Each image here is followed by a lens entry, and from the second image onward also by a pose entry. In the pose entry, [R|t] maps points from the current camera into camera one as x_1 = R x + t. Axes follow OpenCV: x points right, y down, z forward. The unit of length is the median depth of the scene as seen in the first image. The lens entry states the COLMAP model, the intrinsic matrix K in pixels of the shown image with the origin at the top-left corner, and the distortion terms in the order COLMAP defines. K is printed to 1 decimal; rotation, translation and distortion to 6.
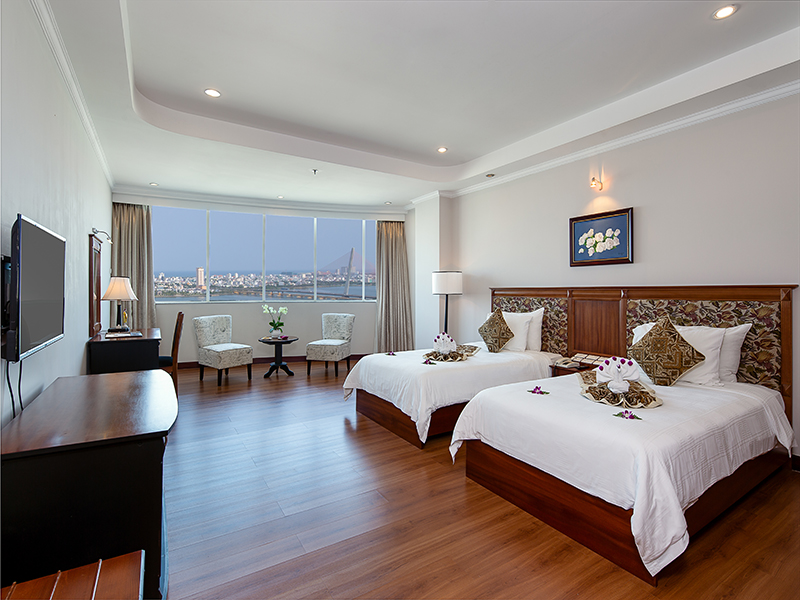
lens RADIAL K [[391.4, 0, 399.9], [0, 391.4, 288.9], [0, 0, 1]] dist [0.003547, 0.000234]
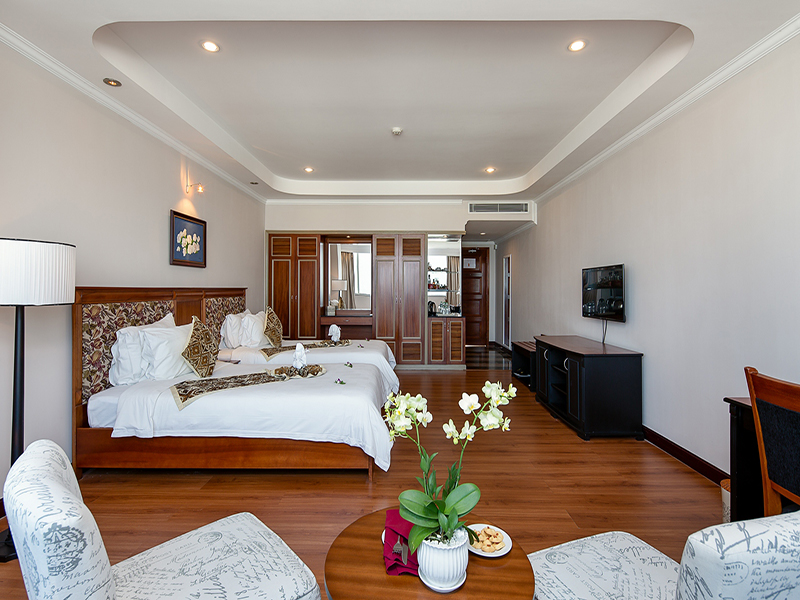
lens RADIAL K [[394.6, 0, 401.9], [0, 394.6, 289.9], [0, 0, 1]] dist [0.000630, -0.000190]
pose [[-0.843707, -0.007942, 0.536745, -0.502451], [-0.009369, 0.999956, 0.000069, -0.004469], [-0.536722, -0.004970, -0.843744, 1.527414]]
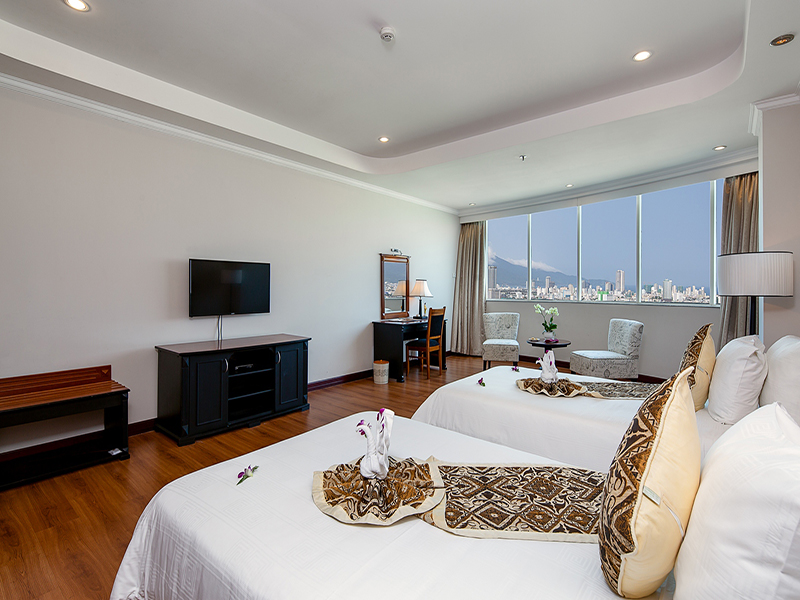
lens RADIAL K [[394.6, 0, 401.9], [0, 394.6, 289.9], [0, 0, 1]] dist [0.000630, -0.000190]
pose [[0.320020, -0.001544, -0.947410, 0.646518], [0.003986, 0.999992, -0.000283, 0.005398], [0.947402, -0.003686, 0.320024, 0.518242]]
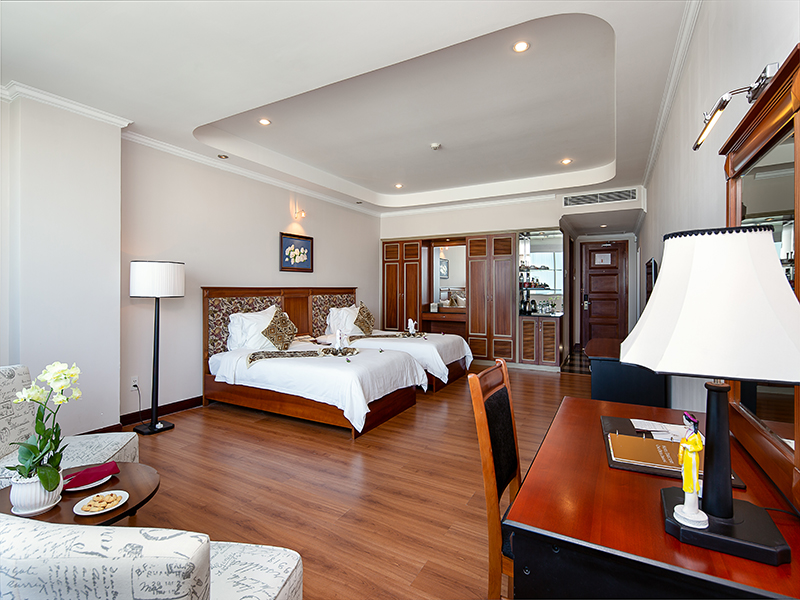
lens RADIAL K [[391.4, 0, 399.9], [0, 391.4, 288.9], [0, 0, 1]] dist [0.003547, 0.000234]
pose [[-0.484352, -0.004941, 0.874860, -0.873193], [-0.005530, 0.999981, 0.002586, -0.004907], [-0.874856, -0.003586, -0.484370, 1.317940]]
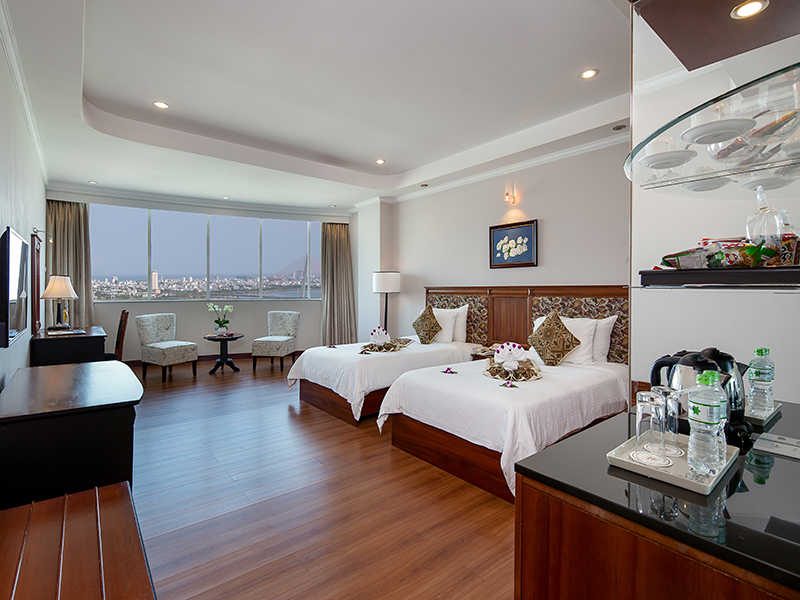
lens RADIAL K [[391.4, 0, 399.9], [0, 391.4, 288.9], [0, 0, 1]] dist [0.003547, 0.000234]
pose [[0.991883, 0.000235, 0.127156, 0.026093], [-0.000735, 0.999992, 0.003884, -0.001173], [-0.127154, -0.003946, 0.991875, -0.115653]]
